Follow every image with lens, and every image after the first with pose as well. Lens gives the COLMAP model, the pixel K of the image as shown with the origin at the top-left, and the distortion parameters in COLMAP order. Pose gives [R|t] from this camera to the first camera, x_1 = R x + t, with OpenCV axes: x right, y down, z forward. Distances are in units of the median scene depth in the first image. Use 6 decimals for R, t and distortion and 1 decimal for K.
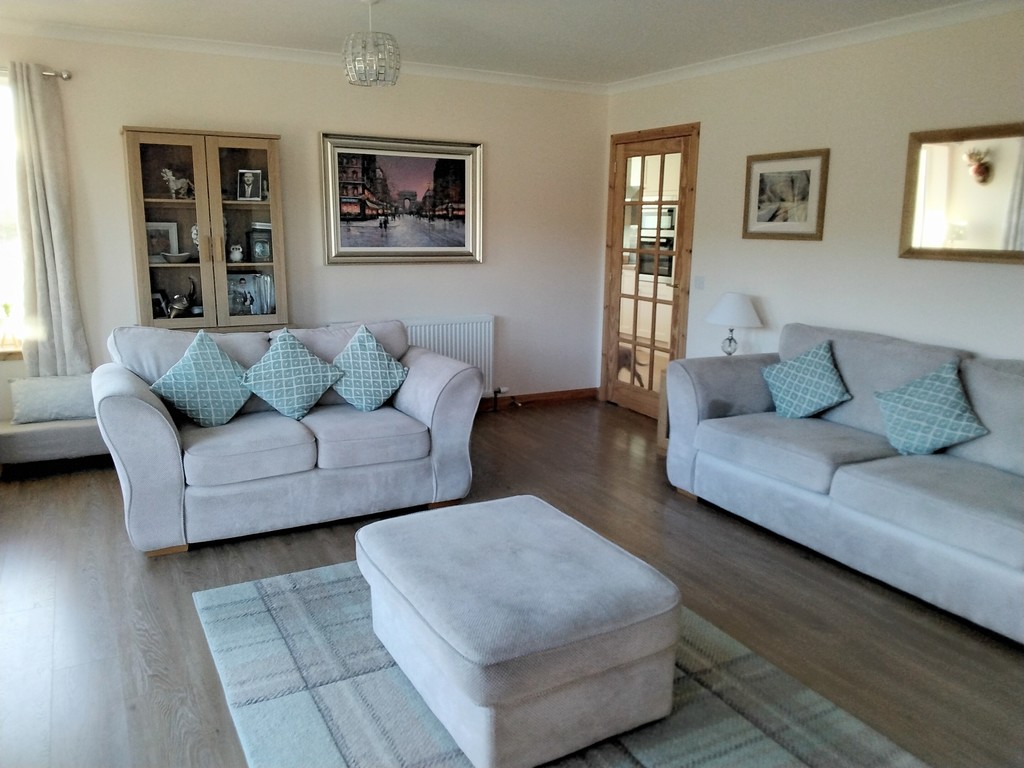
lens RADIAL K [[789.5, 0, 508.2], [0, 789.5, 393.0], [0, 0, 1]] dist [0.010893, -0.058372]
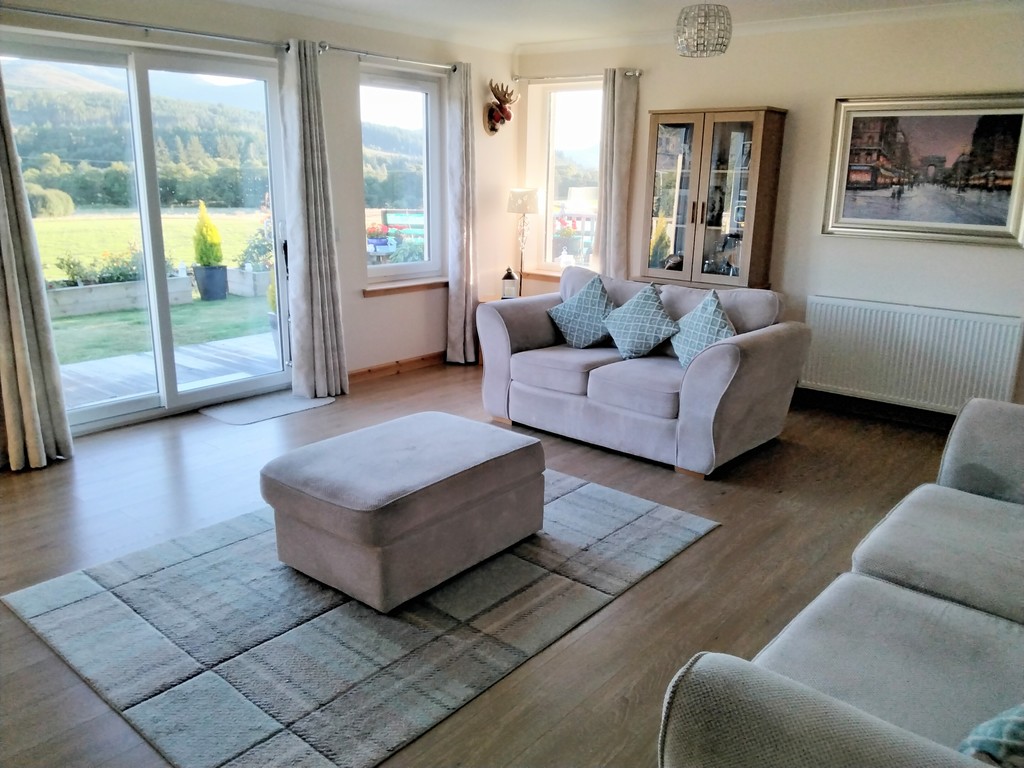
lens RADIAL K [[789.5, 0, 515.1], [0, 789.5, 383.1], [0, 0, 1]] dist [0.010893, -0.058372]
pose [[0.362995, 0.229264, -0.903146, 0.536890], [-0.207537, 0.964803, 0.161502, -0.063589], [0.908385, 0.128812, 0.397799, 0.288099]]
